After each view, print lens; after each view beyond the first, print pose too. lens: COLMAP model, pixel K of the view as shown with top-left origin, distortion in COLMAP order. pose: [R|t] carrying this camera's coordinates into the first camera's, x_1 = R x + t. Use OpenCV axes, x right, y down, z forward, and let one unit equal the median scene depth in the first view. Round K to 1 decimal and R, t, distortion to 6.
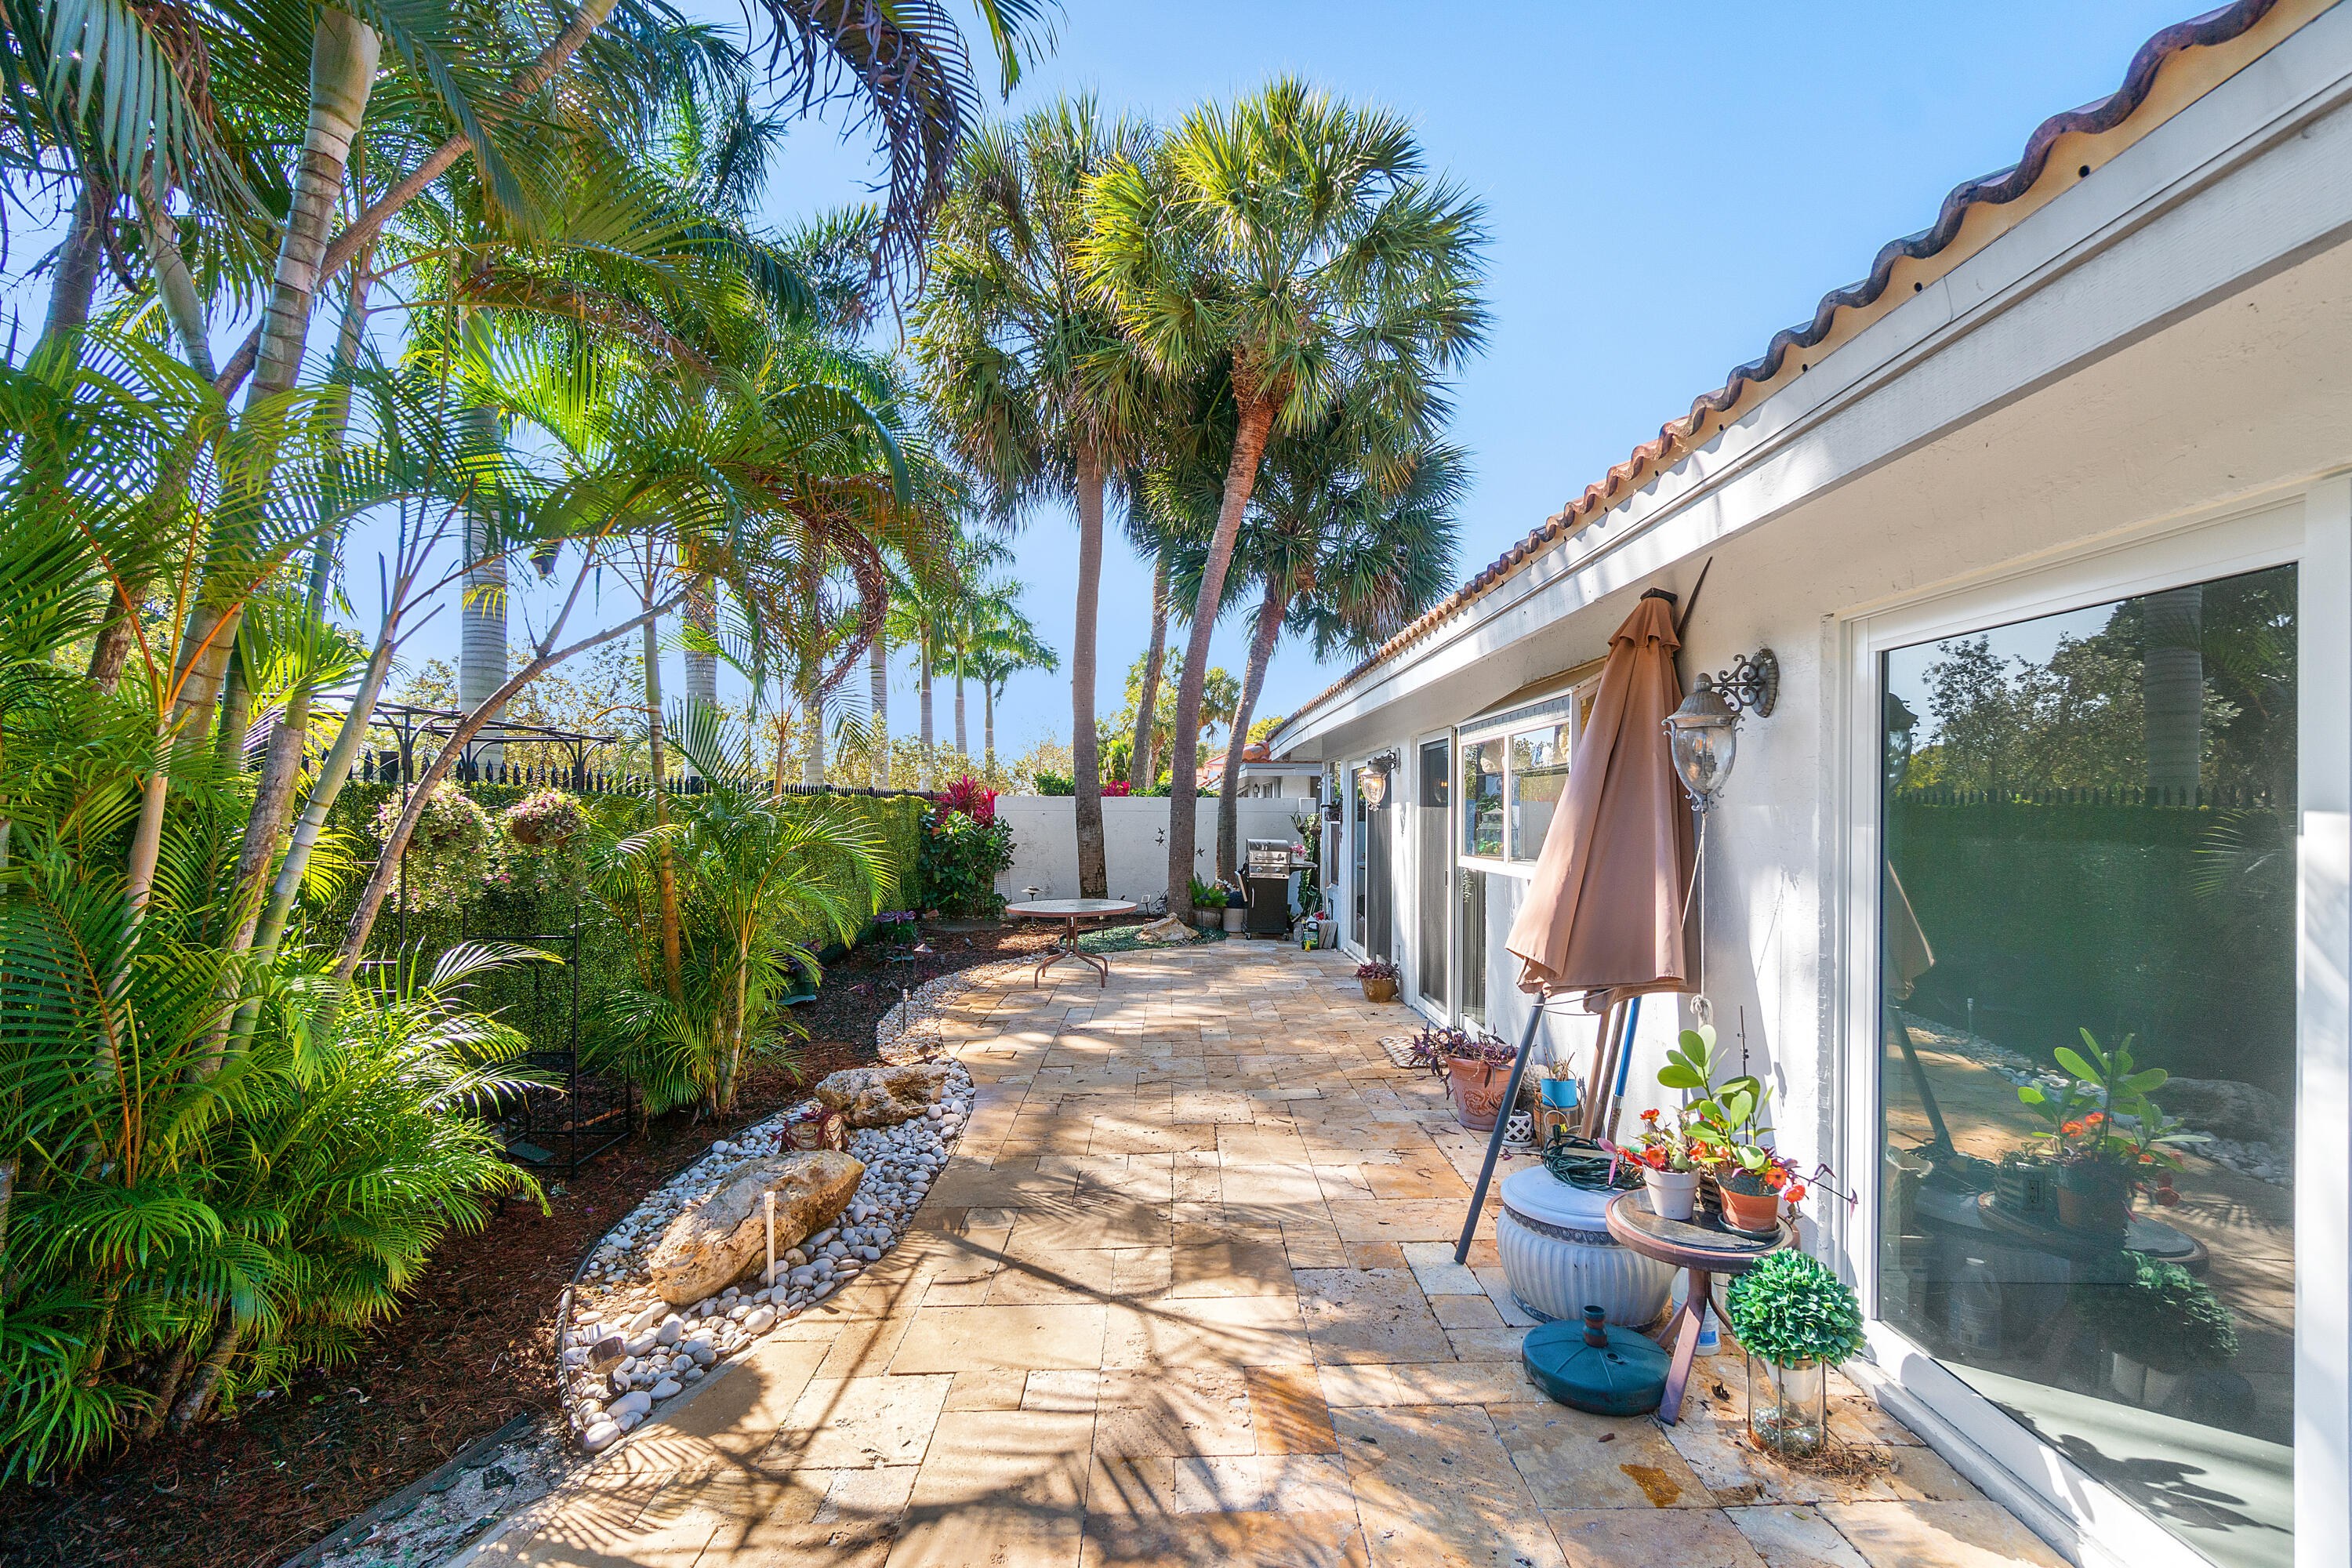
lens RADIAL K [[1024.4, 0, 1173.9], [0, 1024.4, 759.1], [0, 0, 1]] dist [-0.017710, 0.006775]
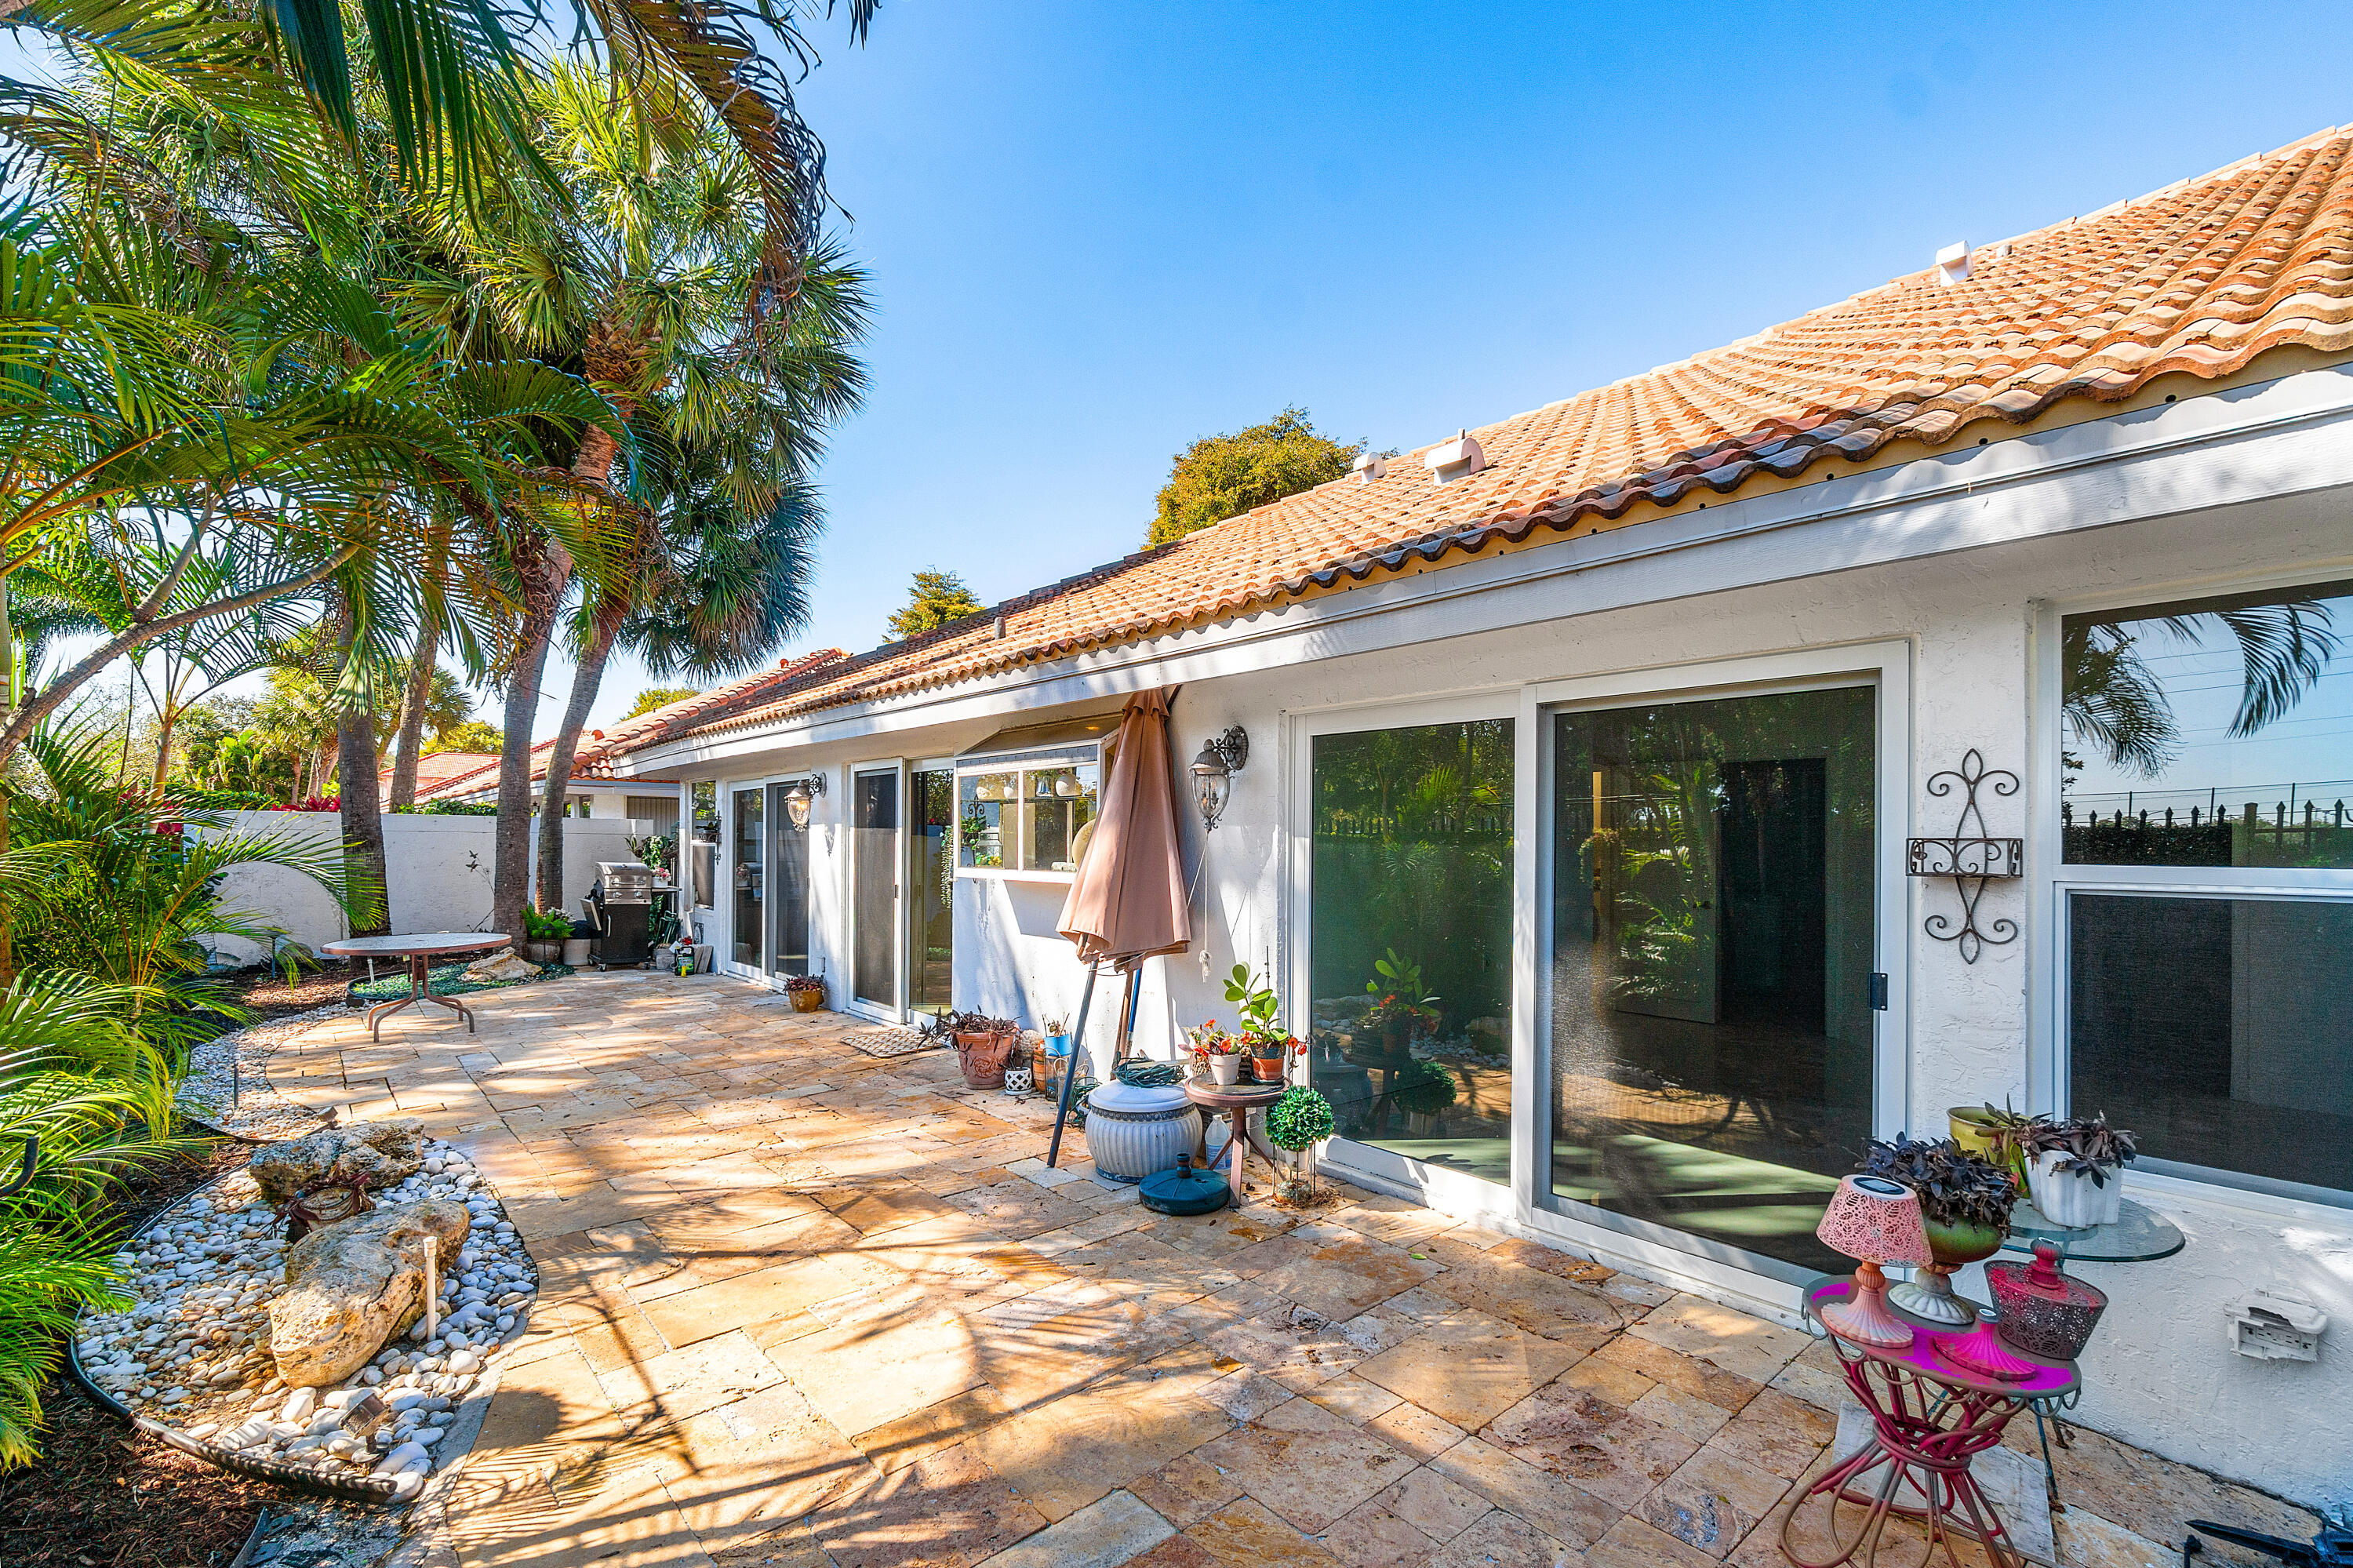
lens RADIAL K [[1024.9, 0, 1174.4], [0, 1024.9, 759.1], [0, 0, 1]] dist [-0.017710, 0.006775]
pose [[0.760810, 0.053227, 0.646788, -0.350844], [-0.036482, 0.998563, -0.039263, 0.005343], [-0.647948, 0.006275, 0.761658, -0.091905]]
